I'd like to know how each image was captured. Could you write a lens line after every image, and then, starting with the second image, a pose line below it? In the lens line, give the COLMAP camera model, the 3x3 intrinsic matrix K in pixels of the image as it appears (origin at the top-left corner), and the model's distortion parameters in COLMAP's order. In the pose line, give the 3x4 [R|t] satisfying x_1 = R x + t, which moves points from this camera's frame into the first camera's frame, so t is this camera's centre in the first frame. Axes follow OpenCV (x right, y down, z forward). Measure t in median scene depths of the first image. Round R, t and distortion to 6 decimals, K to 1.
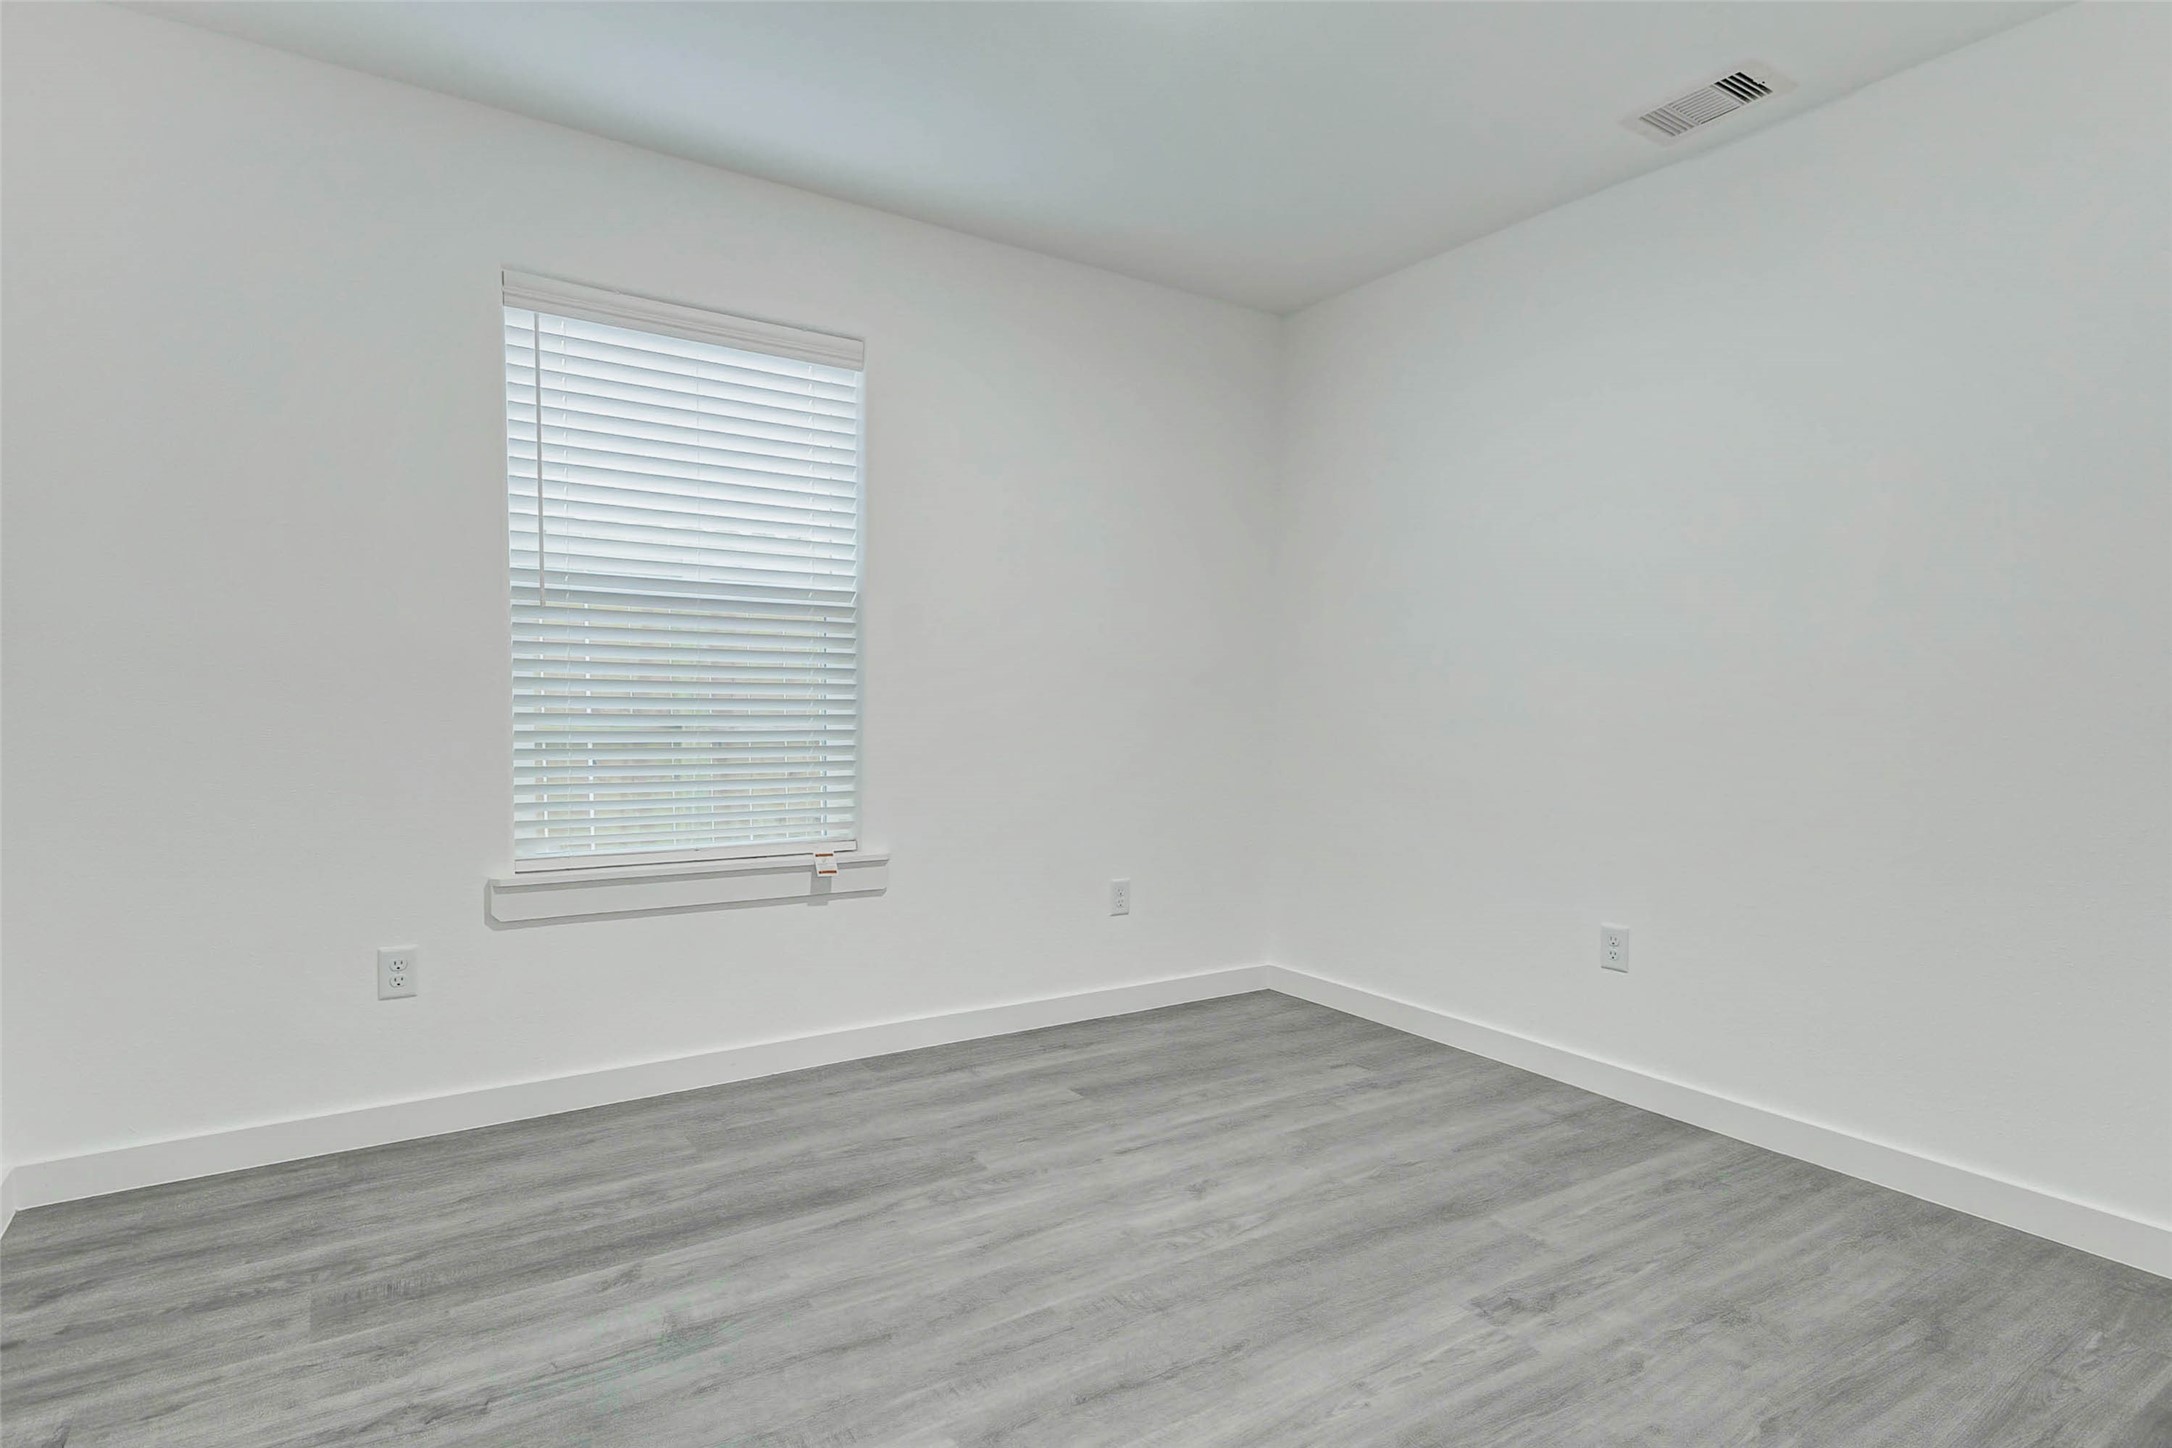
lens RADIAL K [[1141.9, 0, 1086.0], [0, 1141.9, 724.0], [0, 0, 1]] dist [0.000274, 0.000154]
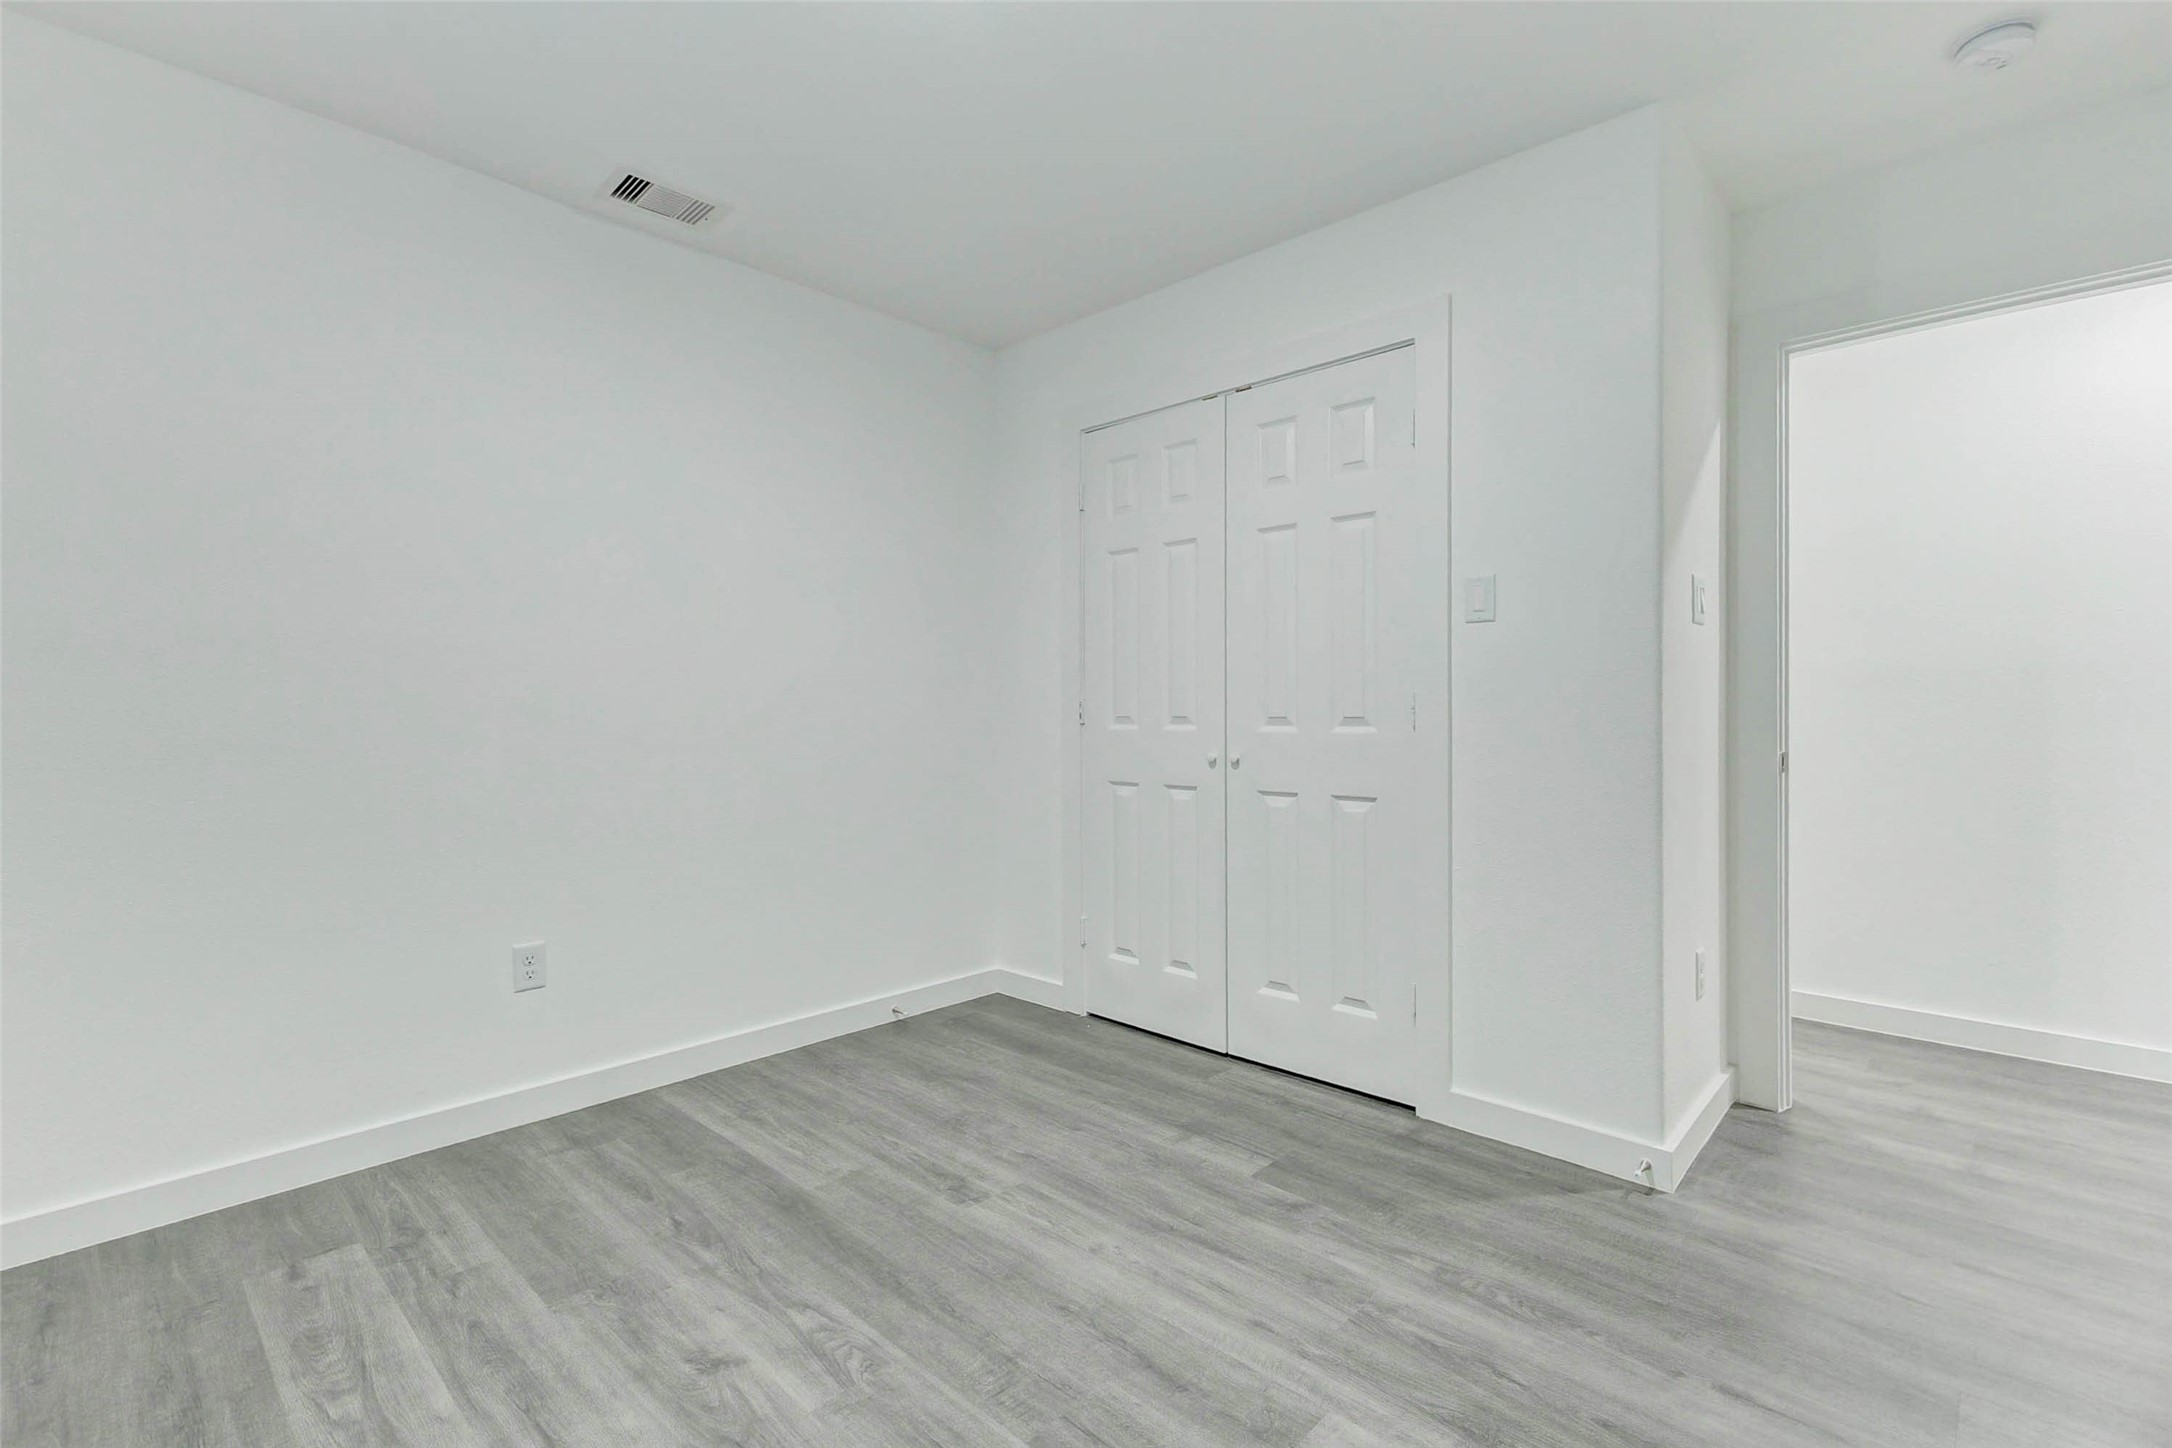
lens RADIAL K [[968.1, 0, 1092.8], [0, 968.1, 694.4], [0, 0, 1]] dist [0.001743, -0.000205]
pose [[-0.223803, 0.000697, 0.974634, -0.627415], [0.024777, 0.999681, 0.004974, -0.055442], [-0.974319, 0.025261, -0.223749, 0.897944]]
